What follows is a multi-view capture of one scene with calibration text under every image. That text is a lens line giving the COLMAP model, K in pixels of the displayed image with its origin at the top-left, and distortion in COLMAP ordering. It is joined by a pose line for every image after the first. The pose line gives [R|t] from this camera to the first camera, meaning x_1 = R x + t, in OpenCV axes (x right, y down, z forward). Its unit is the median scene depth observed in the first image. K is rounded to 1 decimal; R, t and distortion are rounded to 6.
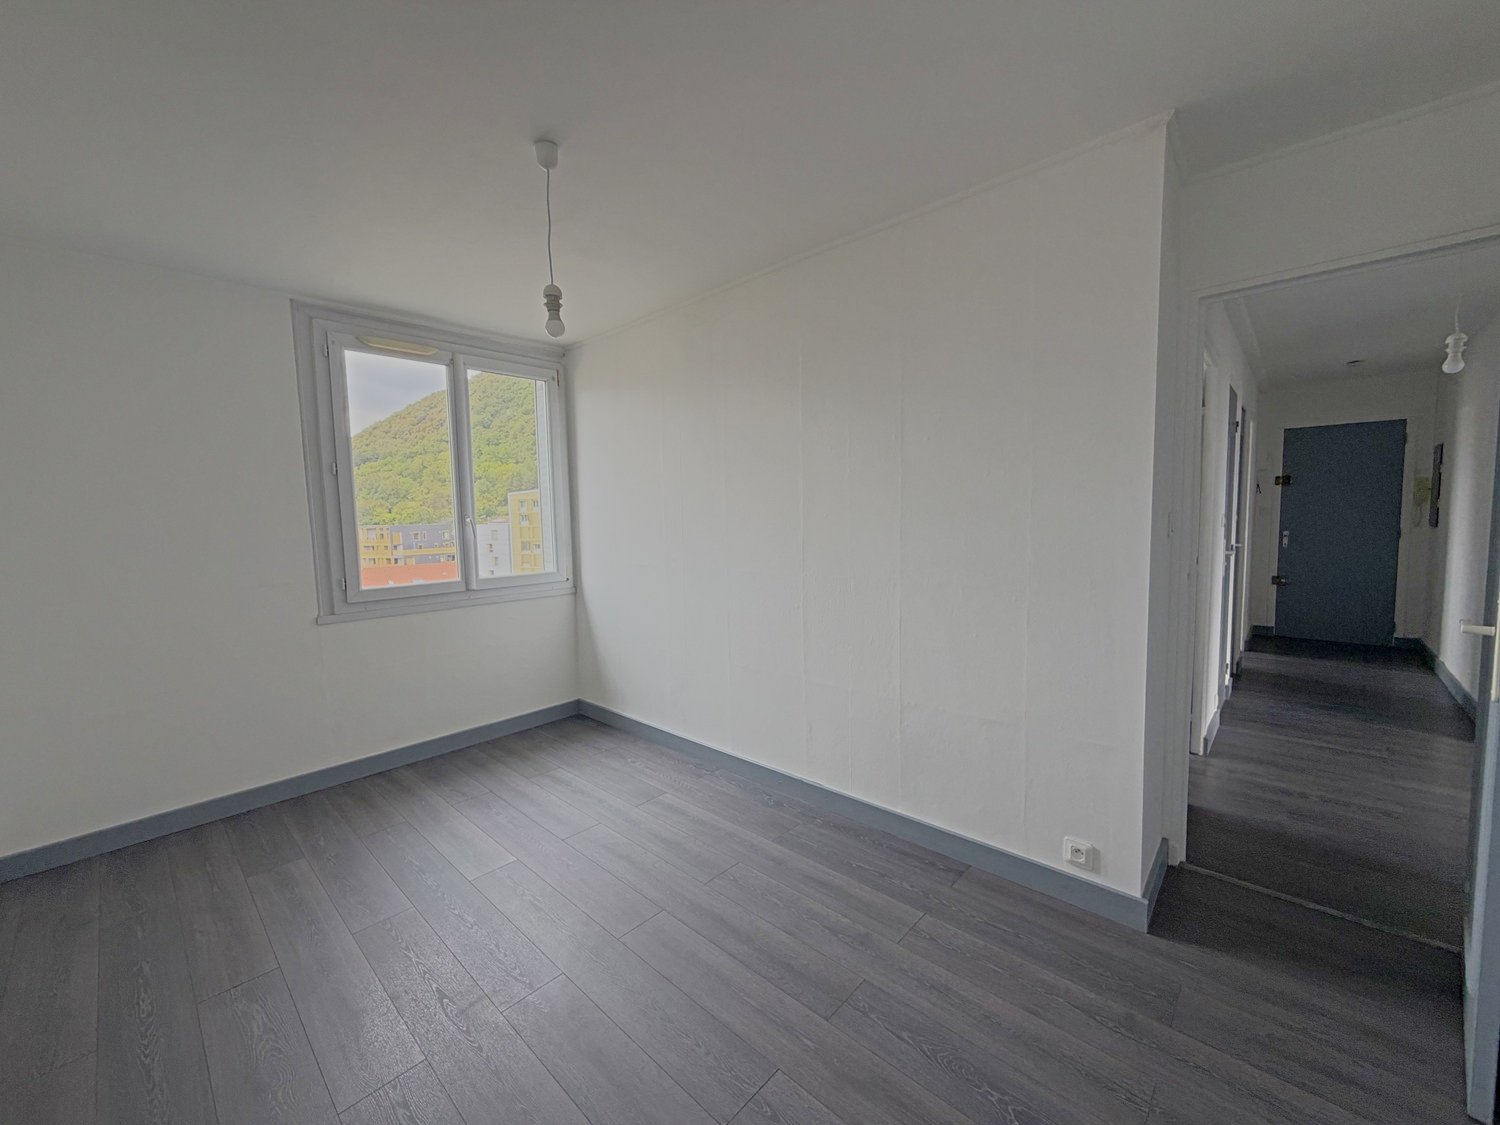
lens RADIAL K [[594.9, 0, 746.3], [0, 594.9, 563.9], [0, 0, 1]] dist [-0.001470, -0.000193]
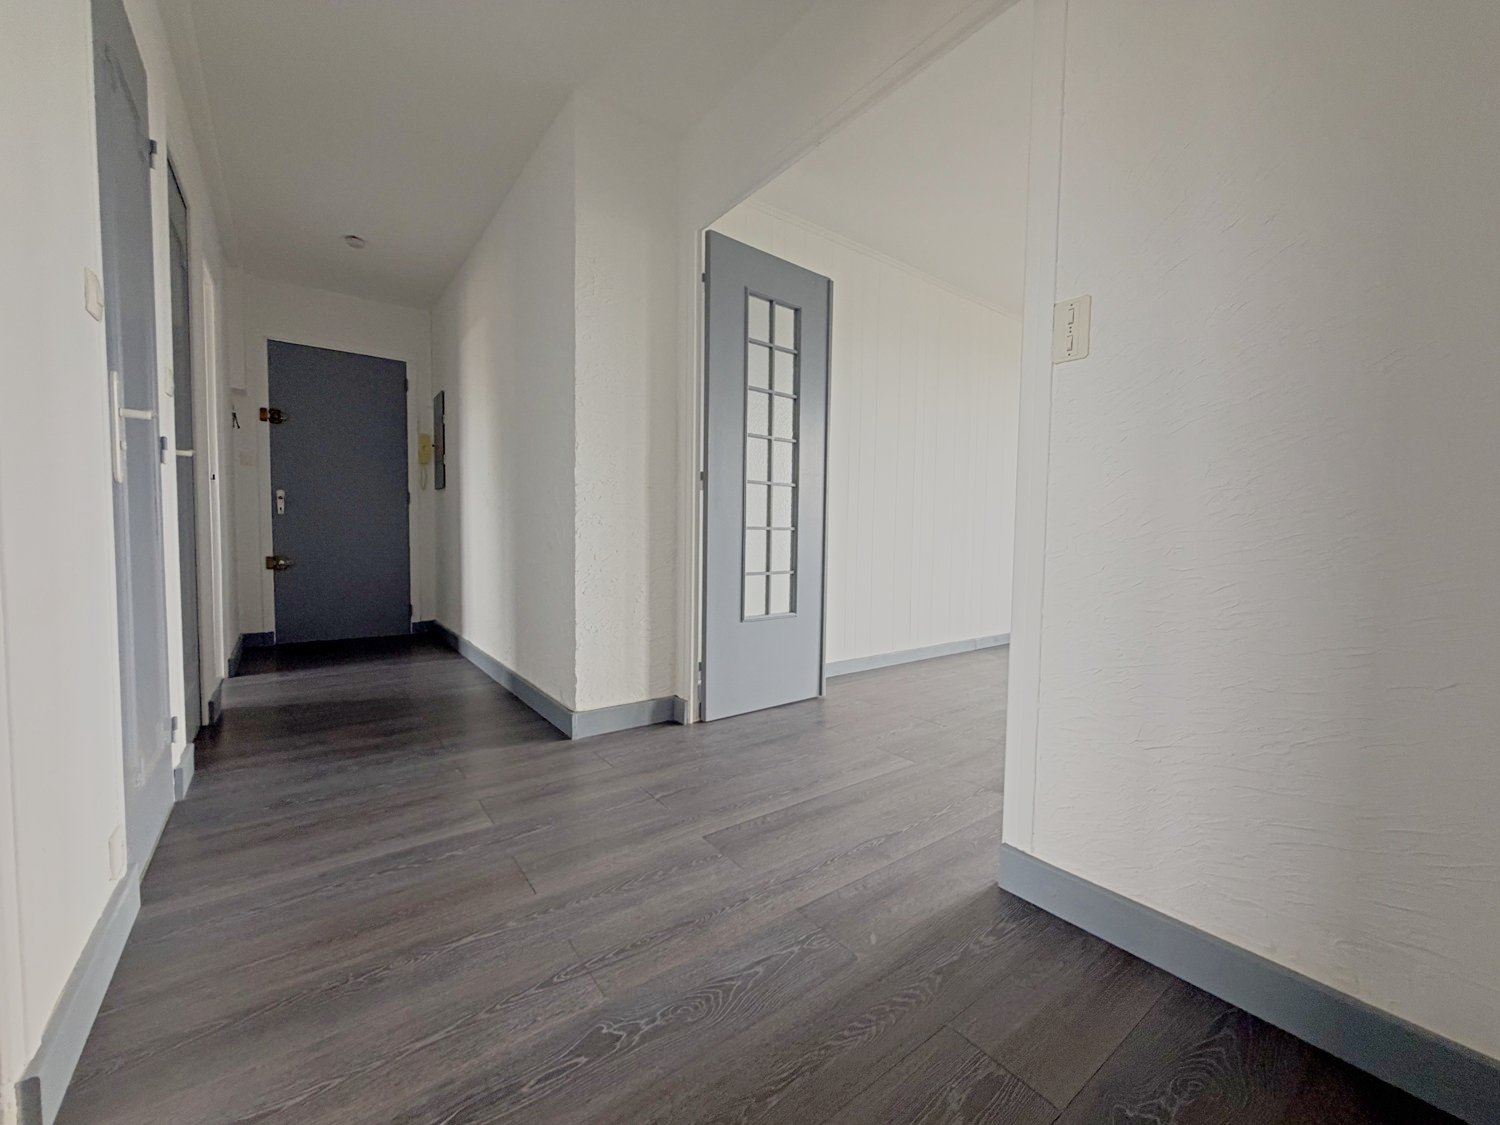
lens RADIAL K [[594.9, 0, 746.3], [0, 594.9, 563.9], [0, 0, 1]] dist [-0.001470, -0.000193]
pose [[0.169156, -0.024695, 0.985280, 0.318237], [0.061987, 0.997973, 0.014371, 0.052949], [-0.983638, 0.058644, 0.170344, 0.355716]]
